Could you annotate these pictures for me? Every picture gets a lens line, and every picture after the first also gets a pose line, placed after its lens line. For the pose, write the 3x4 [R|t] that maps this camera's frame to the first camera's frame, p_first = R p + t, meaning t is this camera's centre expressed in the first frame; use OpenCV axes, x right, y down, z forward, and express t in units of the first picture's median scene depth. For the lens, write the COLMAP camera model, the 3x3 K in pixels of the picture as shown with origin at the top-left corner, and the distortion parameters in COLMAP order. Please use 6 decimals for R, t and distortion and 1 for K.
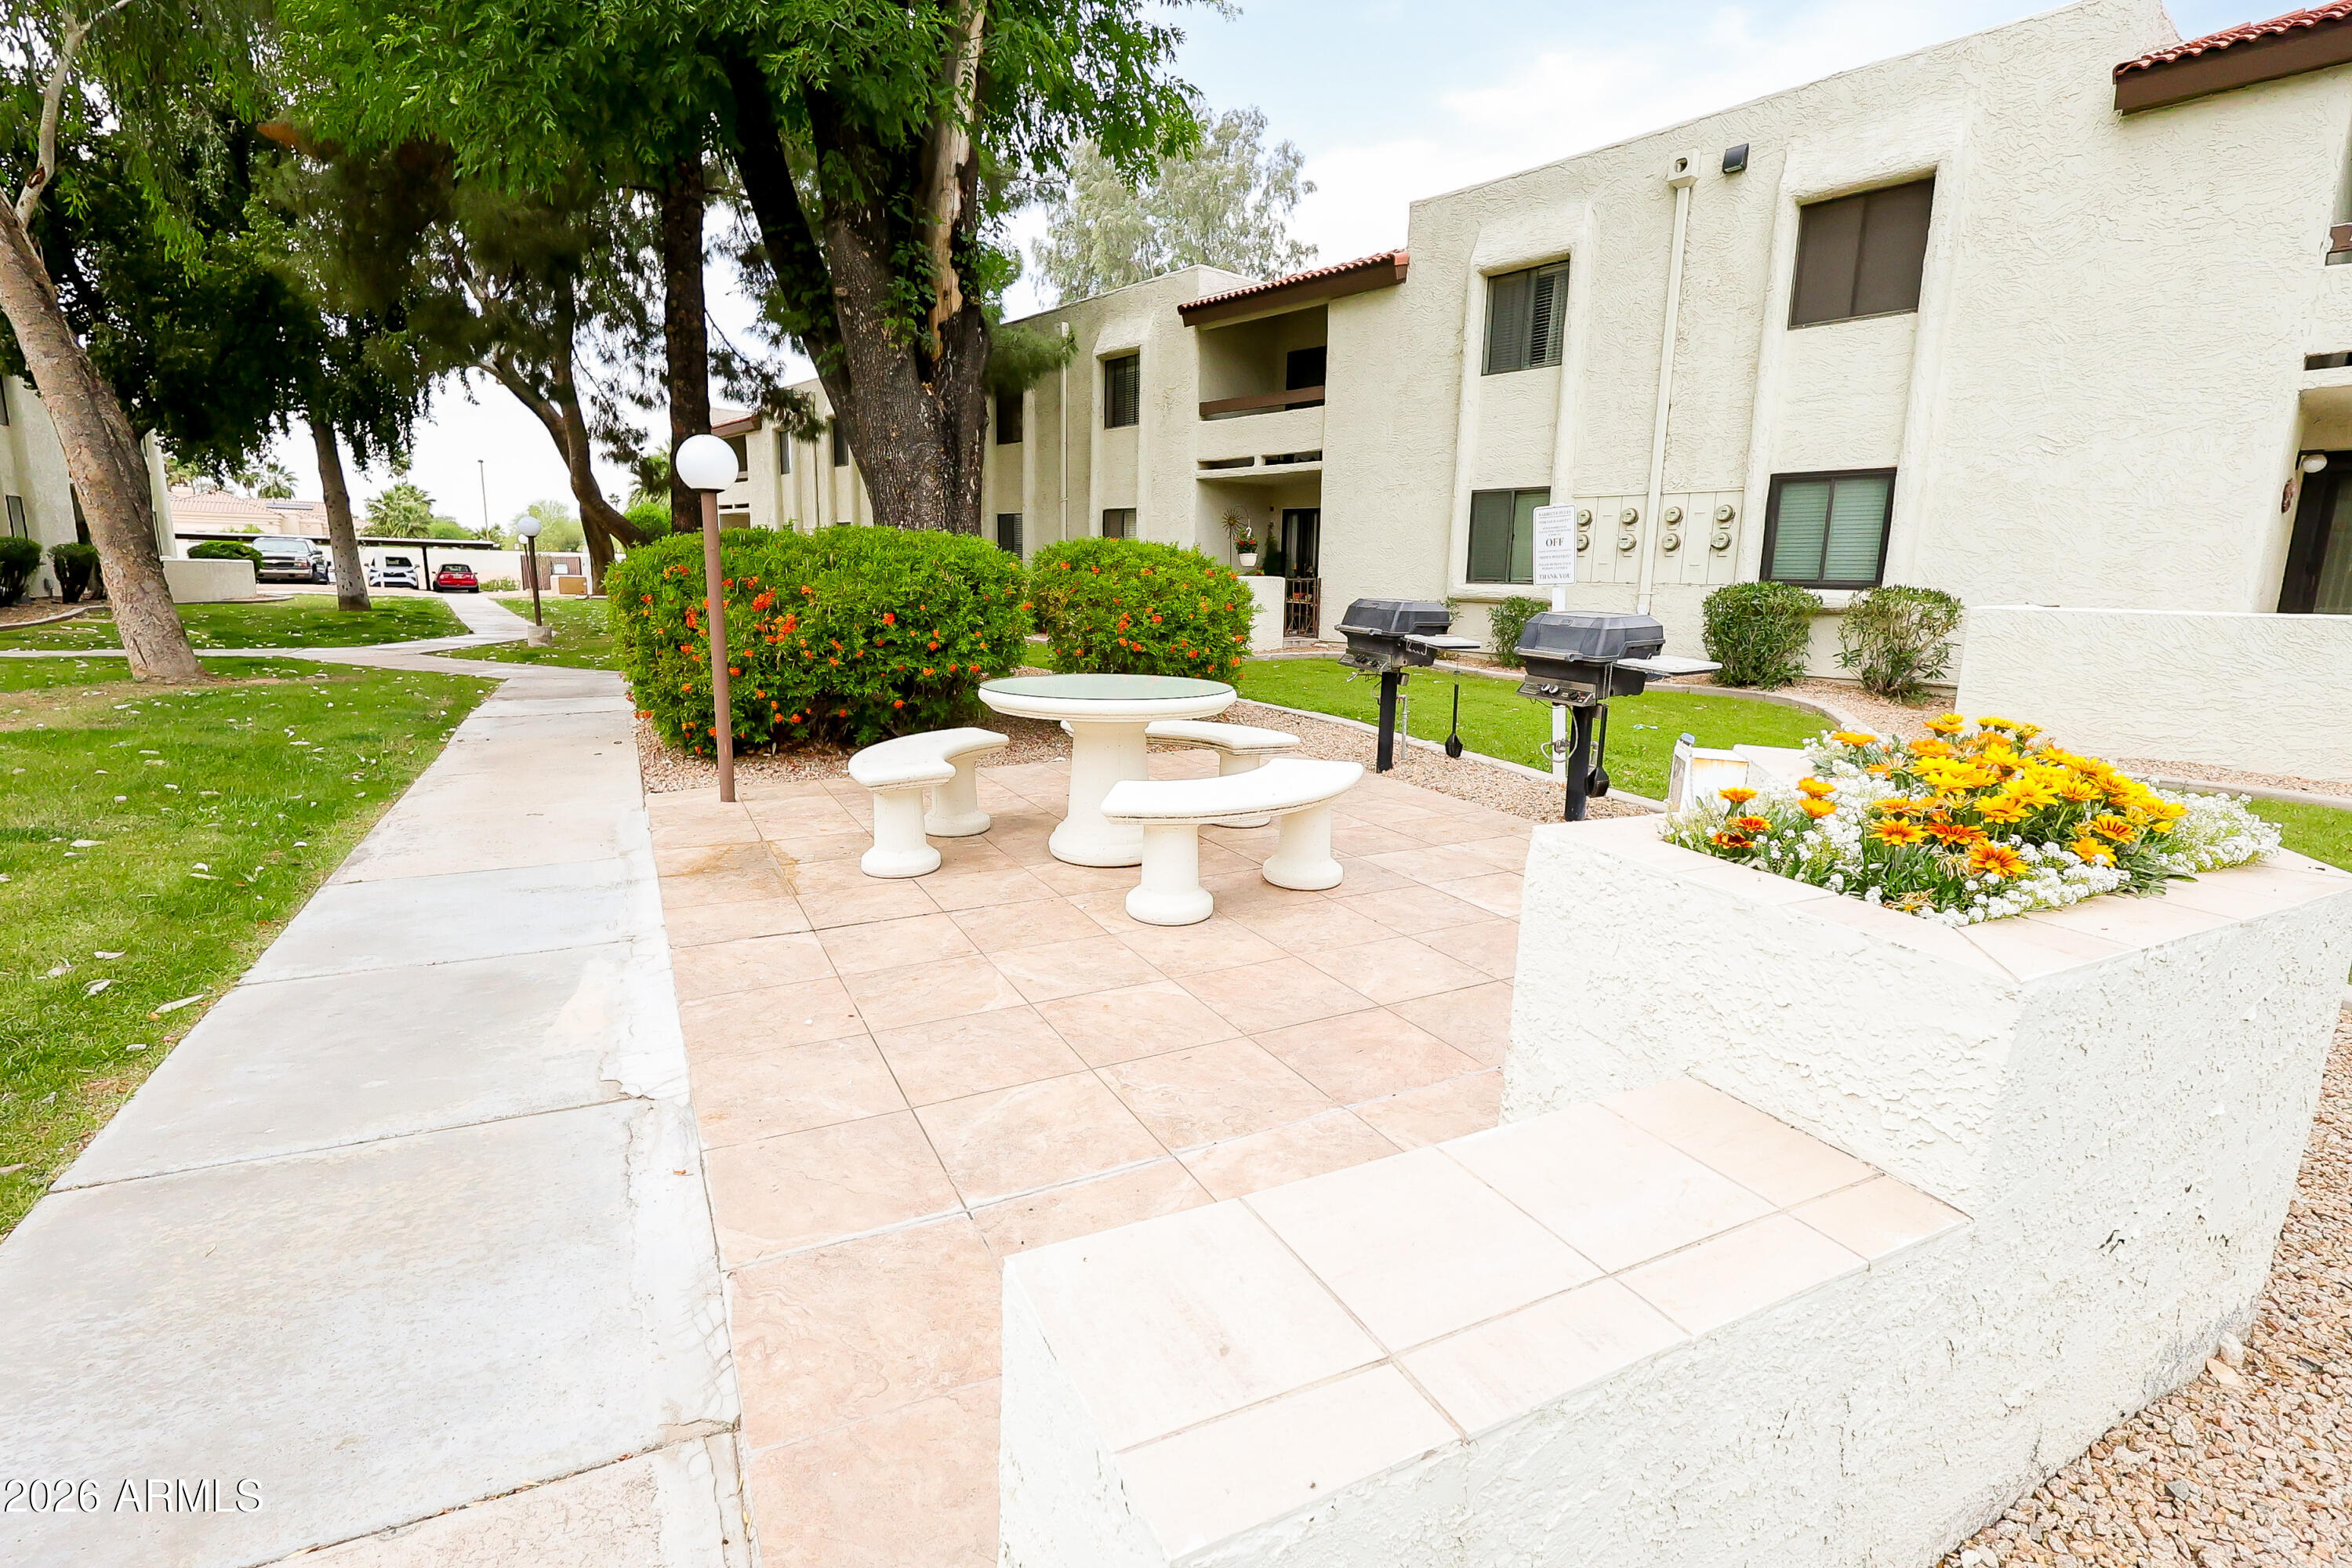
lens RADIAL K [[1086.5, 0, 1176.0], [0, 1086.5, 784.0], [0, 0, 1]] dist [0.001261, 0.000090]
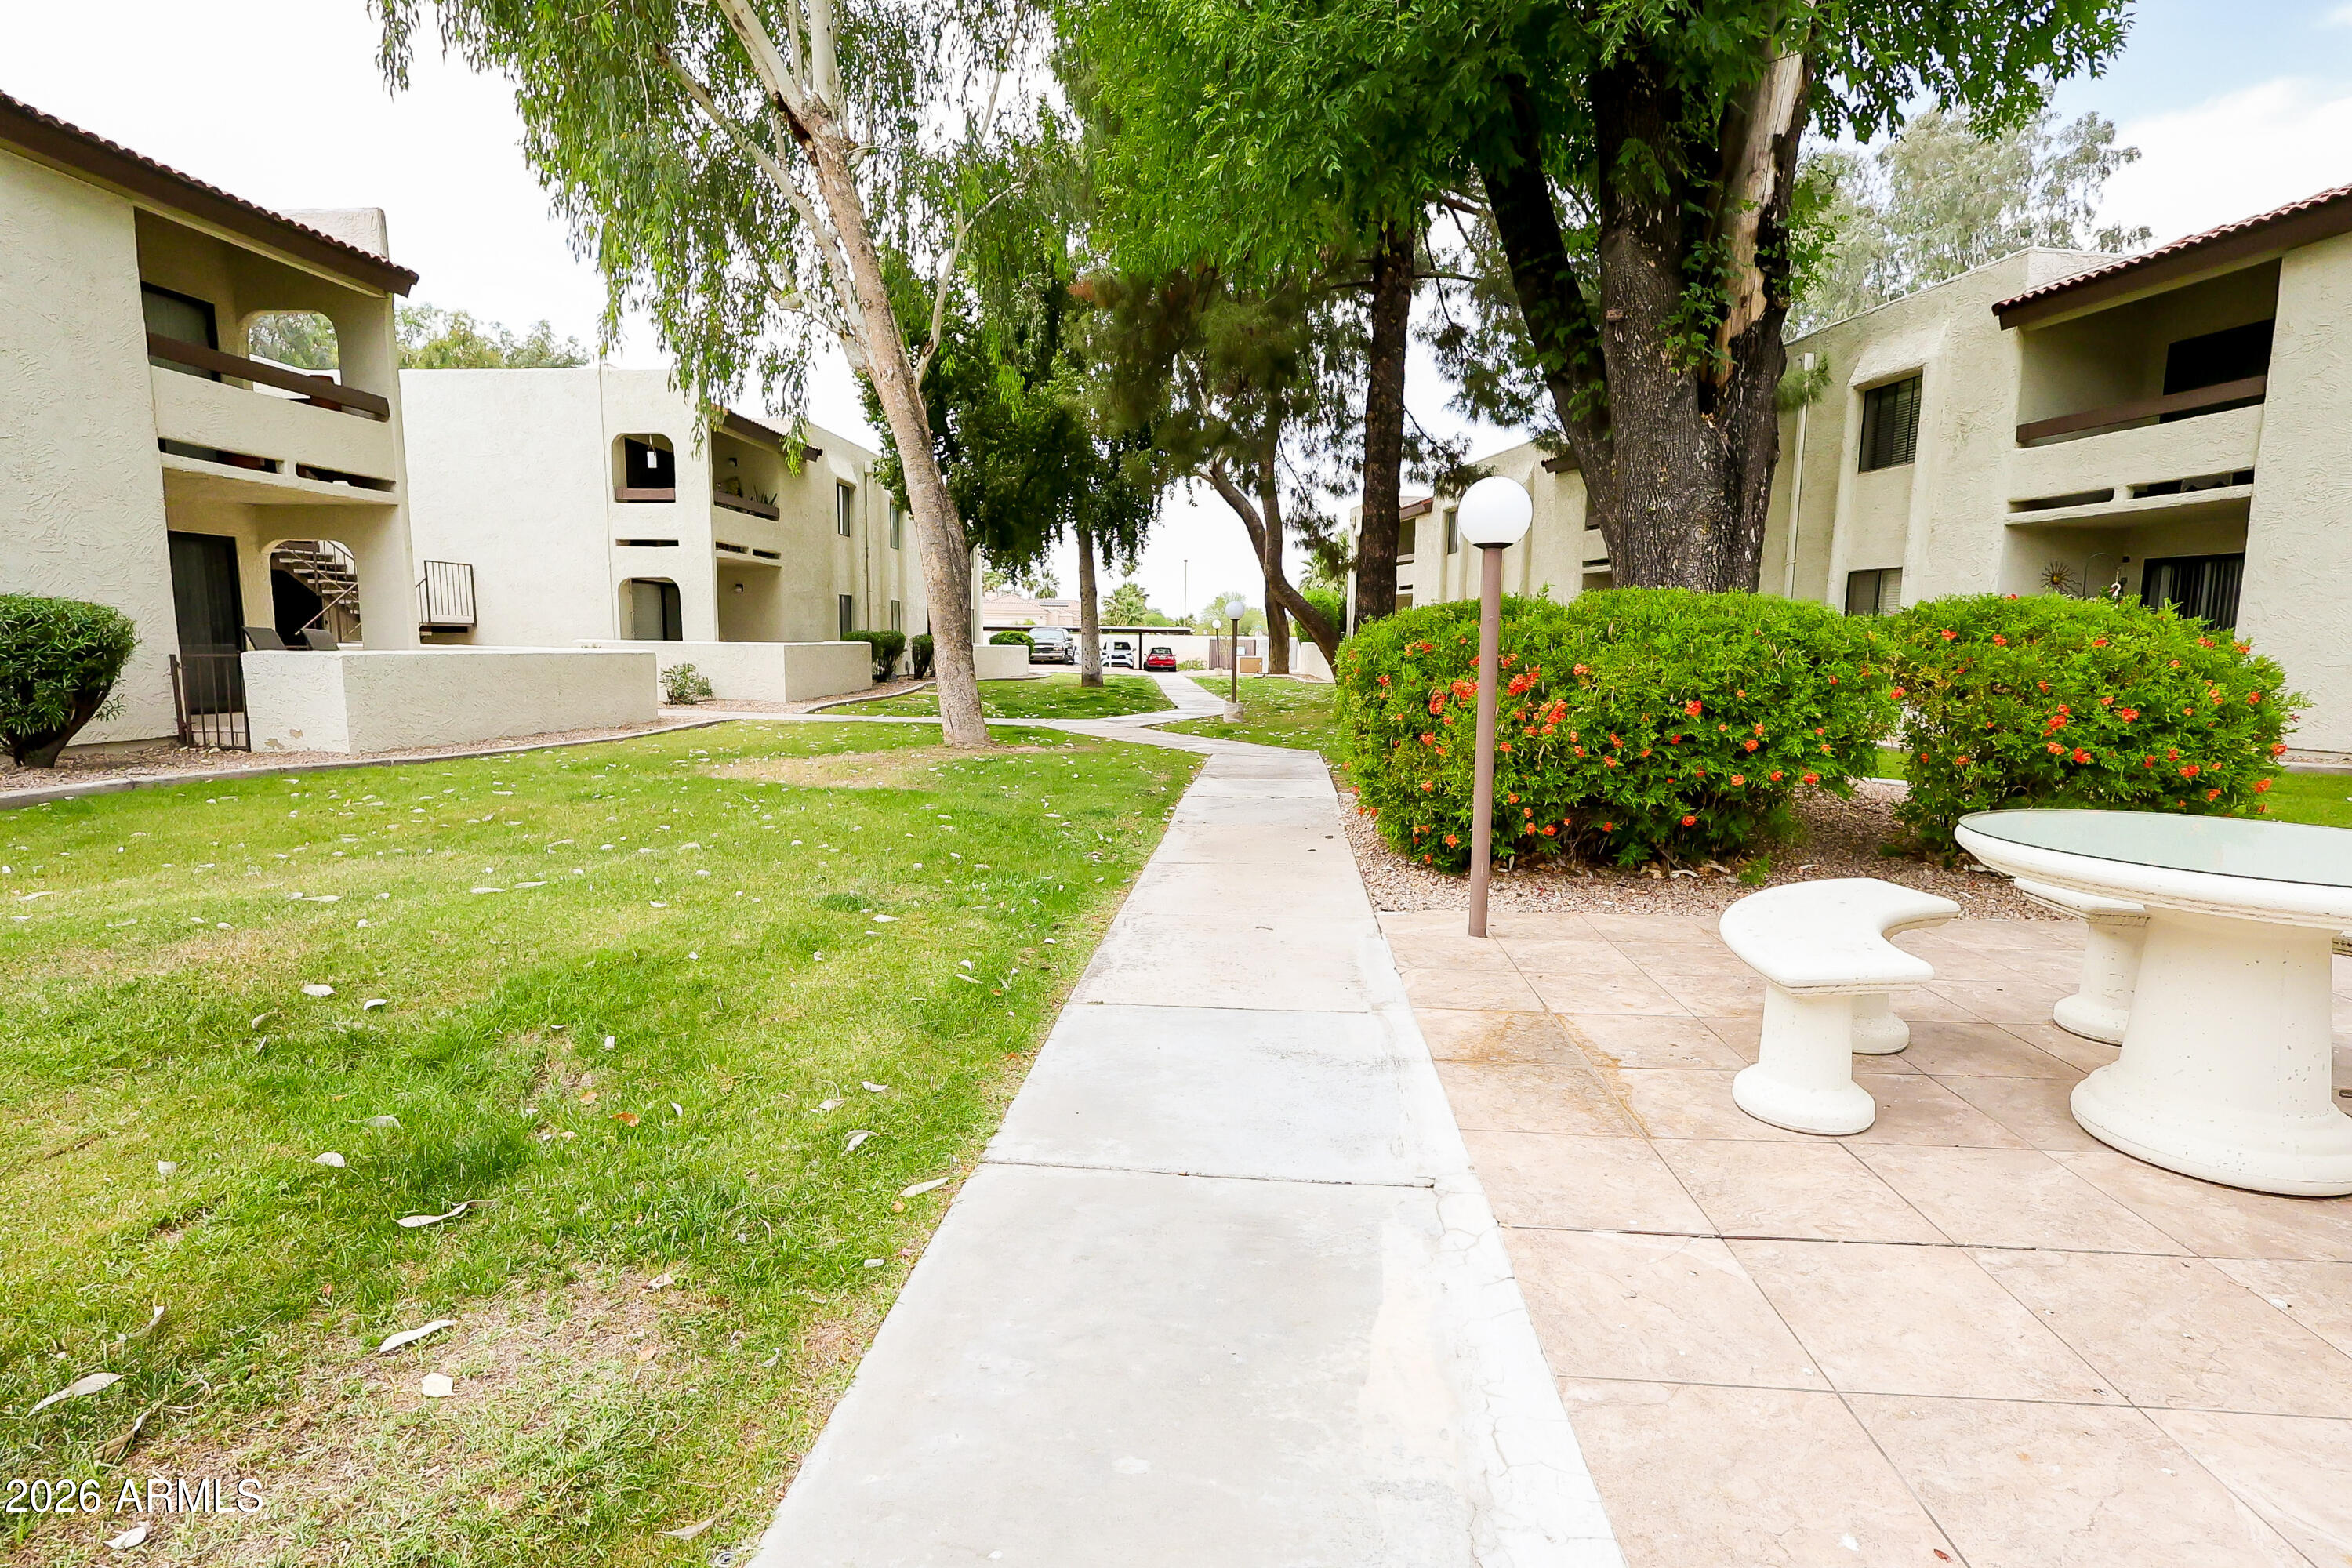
lens RADIAL K [[1080.7, 0, 1178.1], [0, 1080.7, 795.3], [0, 0, 1]] dist [-0.002689, -0.000443]
pose [[0.849518, 0.061052, -0.524015, -0.120644], [-0.092701, 0.995101, -0.034348, -0.023976], [0.519351, 0.077756, 0.851016, 0.133890]]
